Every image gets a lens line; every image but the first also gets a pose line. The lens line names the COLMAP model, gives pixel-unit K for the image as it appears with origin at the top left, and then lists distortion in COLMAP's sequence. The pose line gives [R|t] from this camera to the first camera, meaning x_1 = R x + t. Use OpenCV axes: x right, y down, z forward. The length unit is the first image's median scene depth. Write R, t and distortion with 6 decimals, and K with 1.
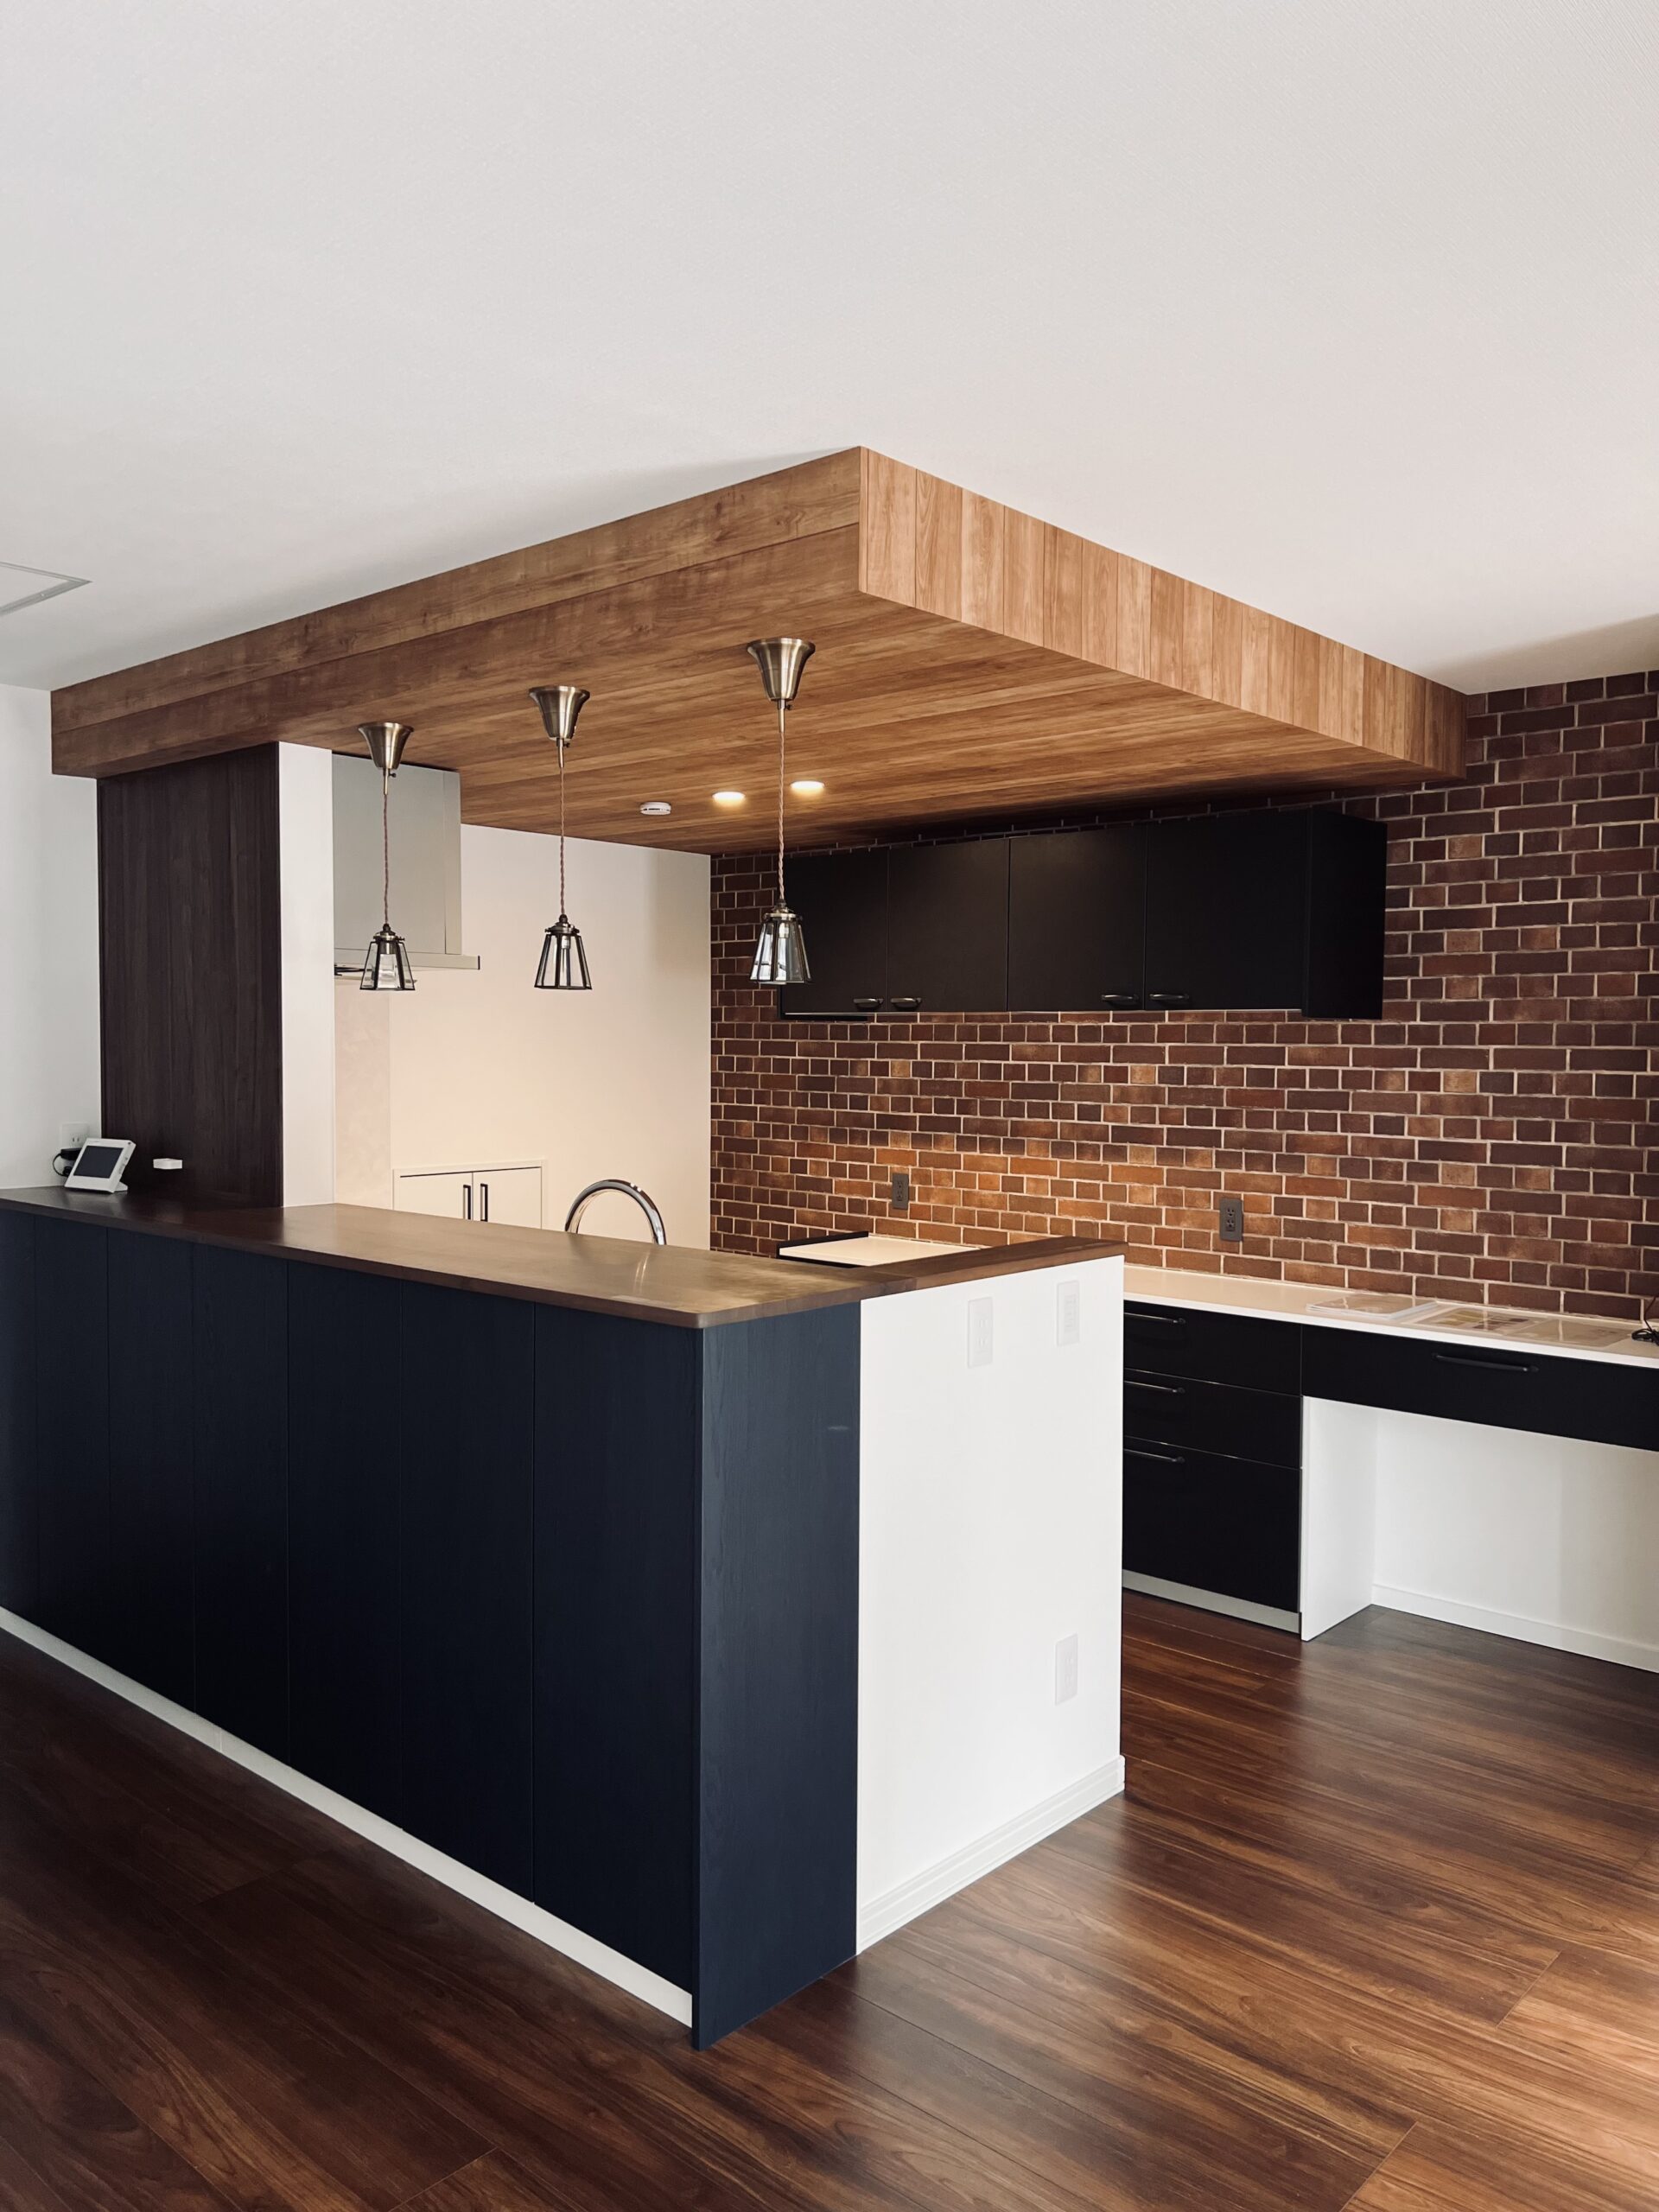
lens RADIAL K [[1661.8, 0, 820.8], [0, 1661.8, 1111.0], [0, 0, 1]] dist [0.036177, -0.043309]
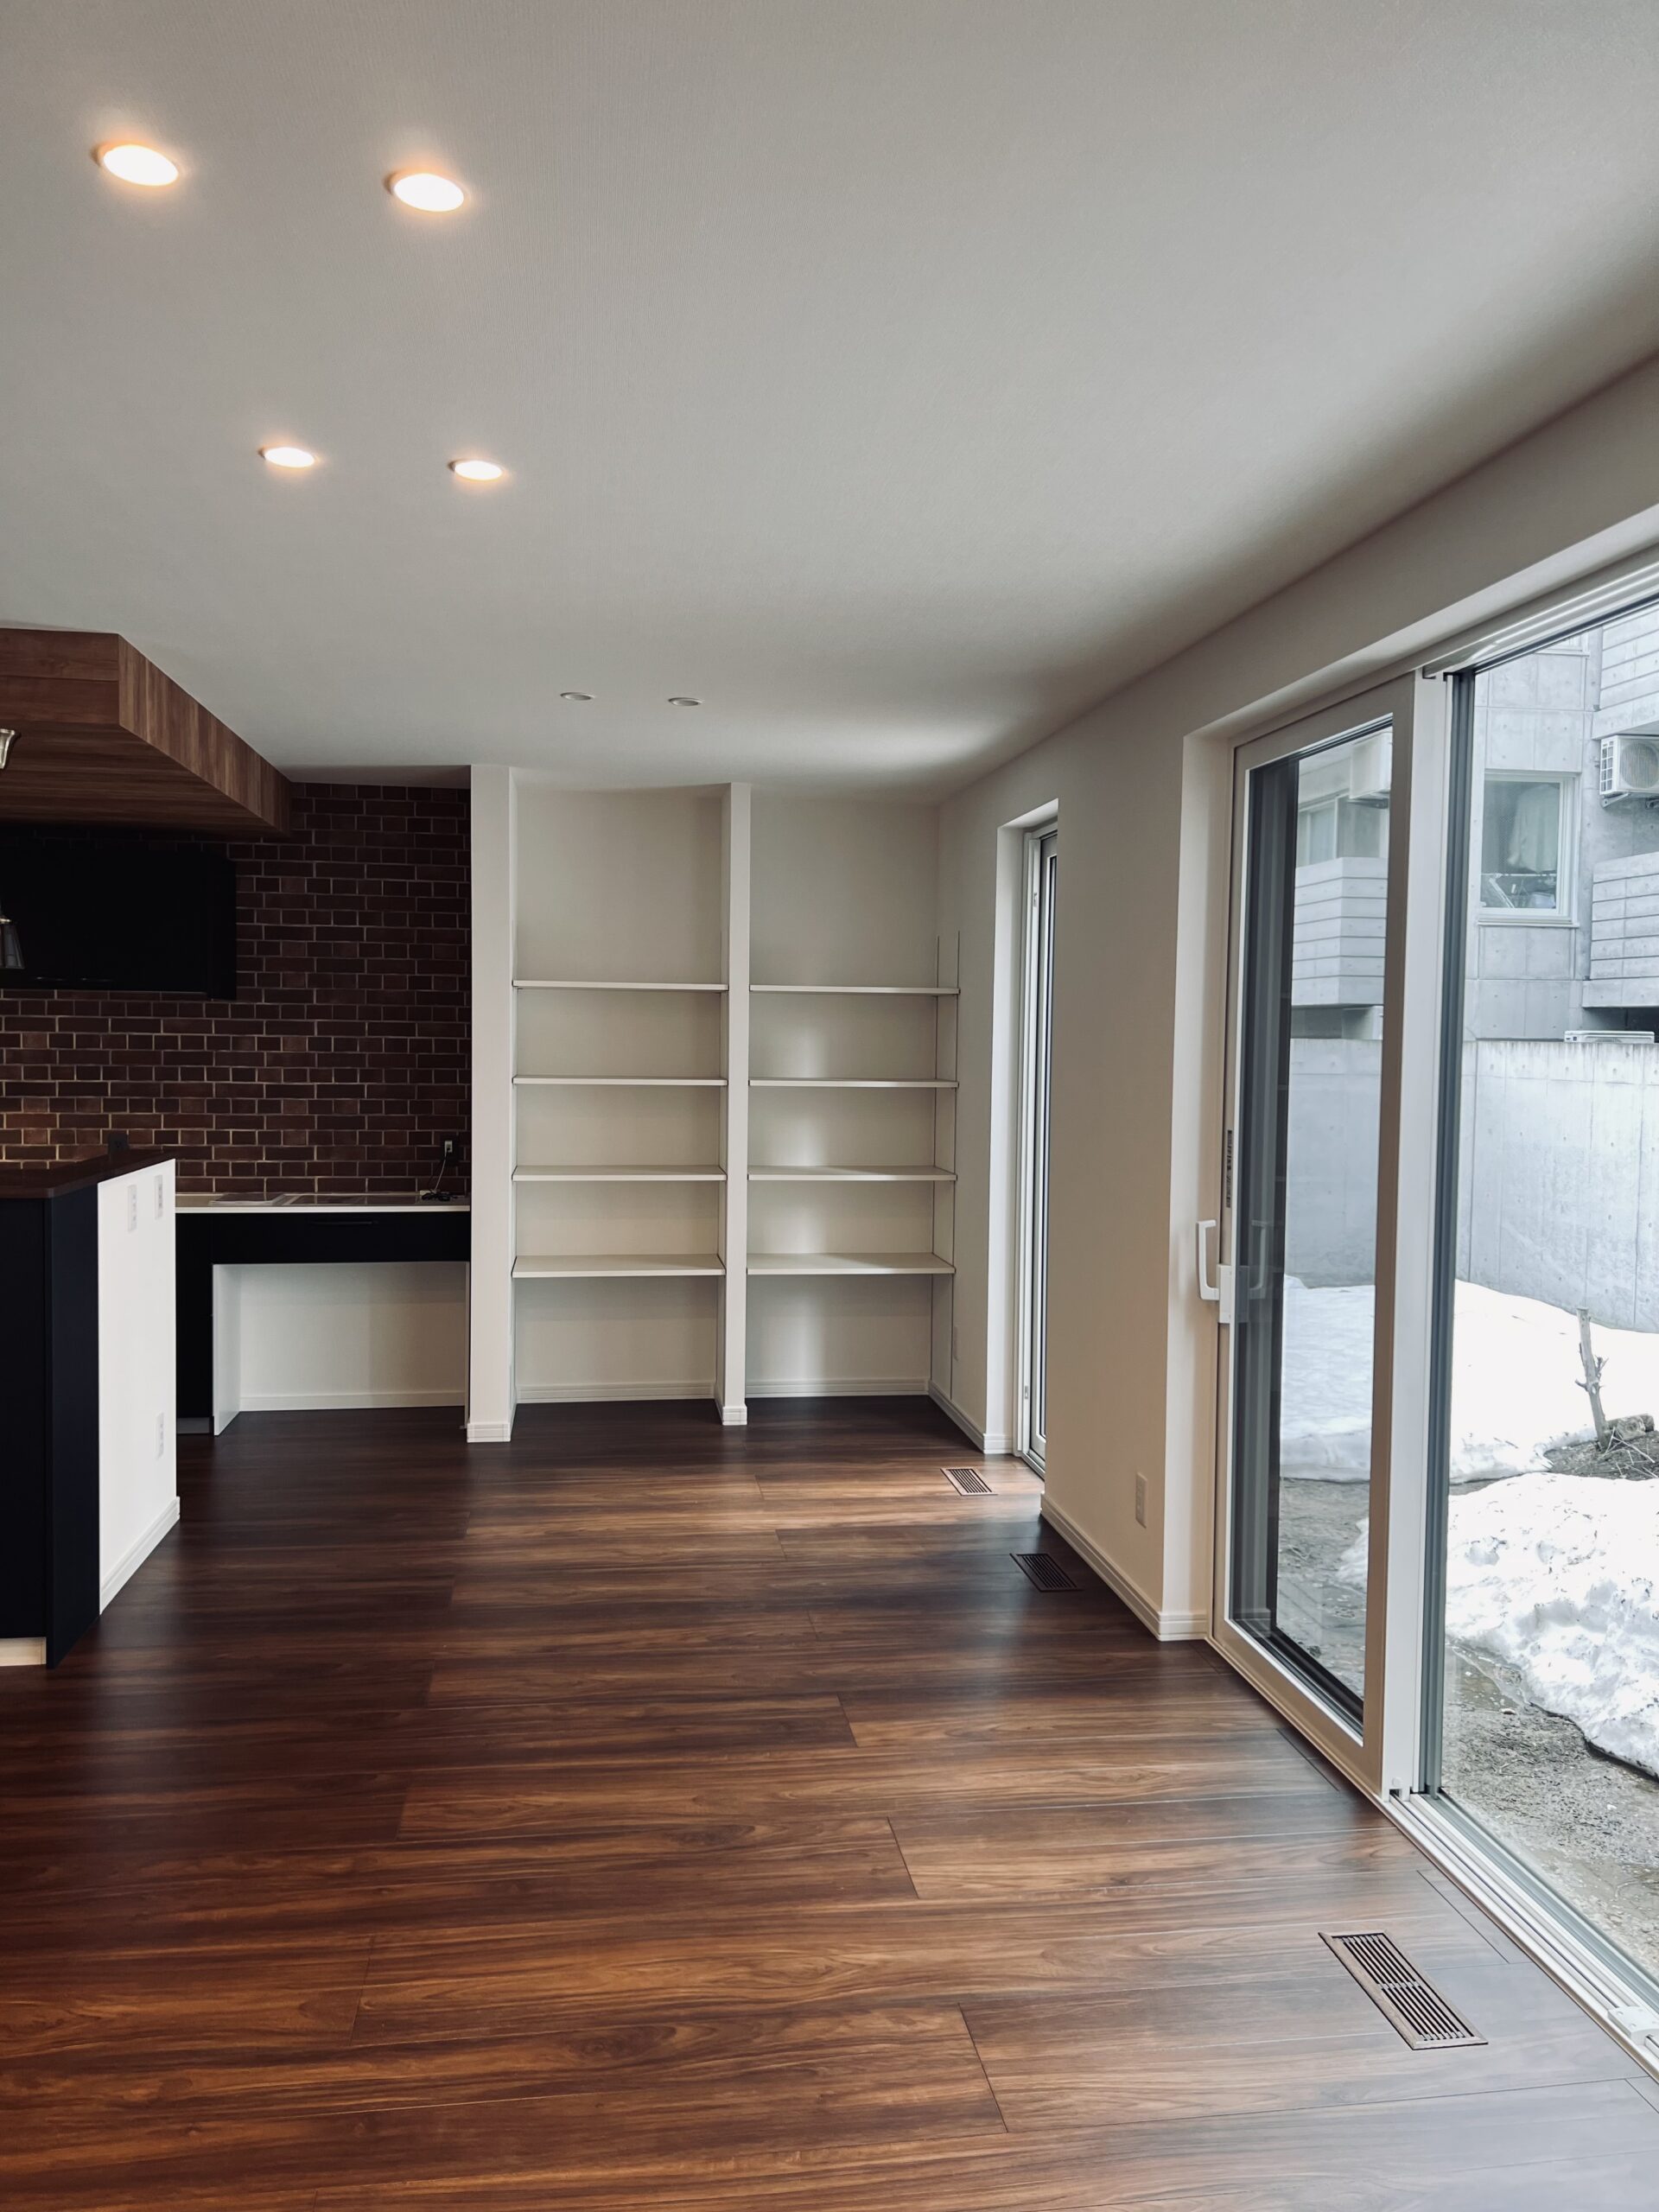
lens RADIAL K [[1661.8, 0, 817.9], [0, 1661.8, 1109.4], [0, 0, 1]] dist [0.036177, -0.043309]
pose [[0.642257, -0.032902, 0.765783, -0.447793], [0.024257, 0.999450, 0.022598, 0.018222], [-0.766106, 0.004062, 0.642702, -0.300535]]
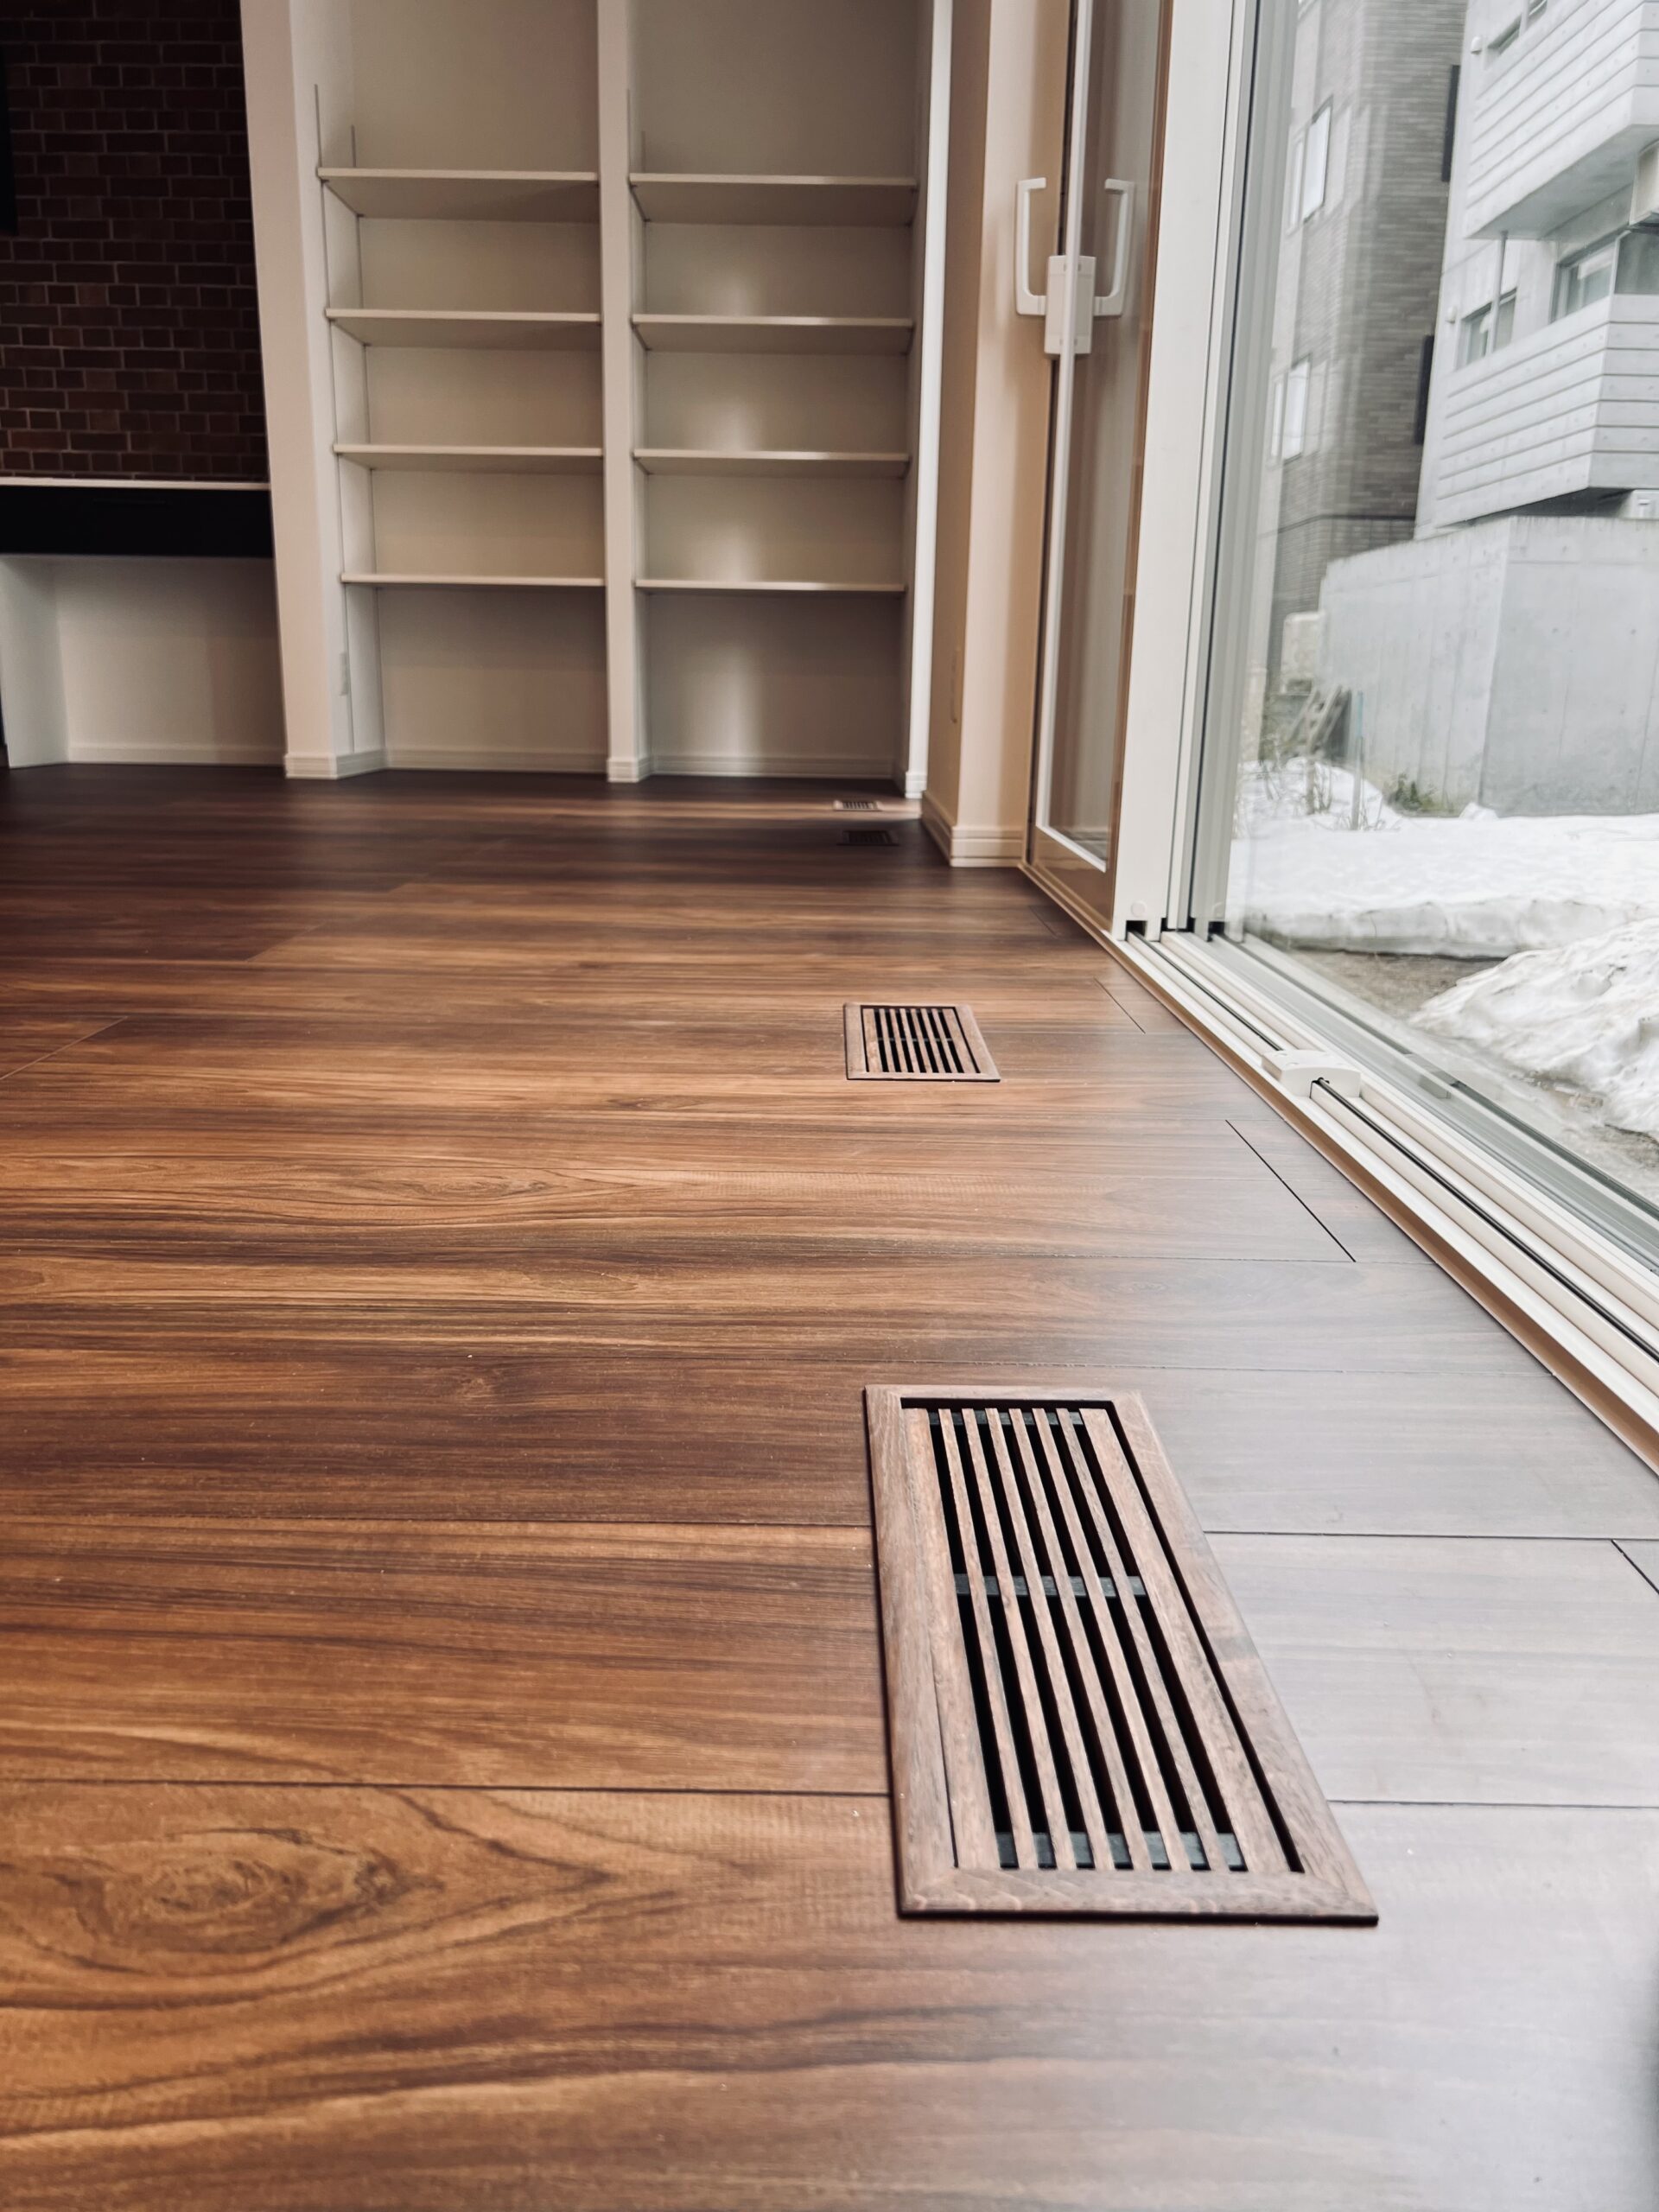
lens RADIAL K [[1661.8, 0, 824.2], [0, 1661.8, 1124.1], [0, 0, 1]] dist [0.036177, -0.043309]
pose [[0.748799, -0.160046, 0.643183, -0.085352], [0.016629, 0.974639, 0.223164, 0.297160], [-0.662588, -0.156410, 0.732470, -0.303435]]
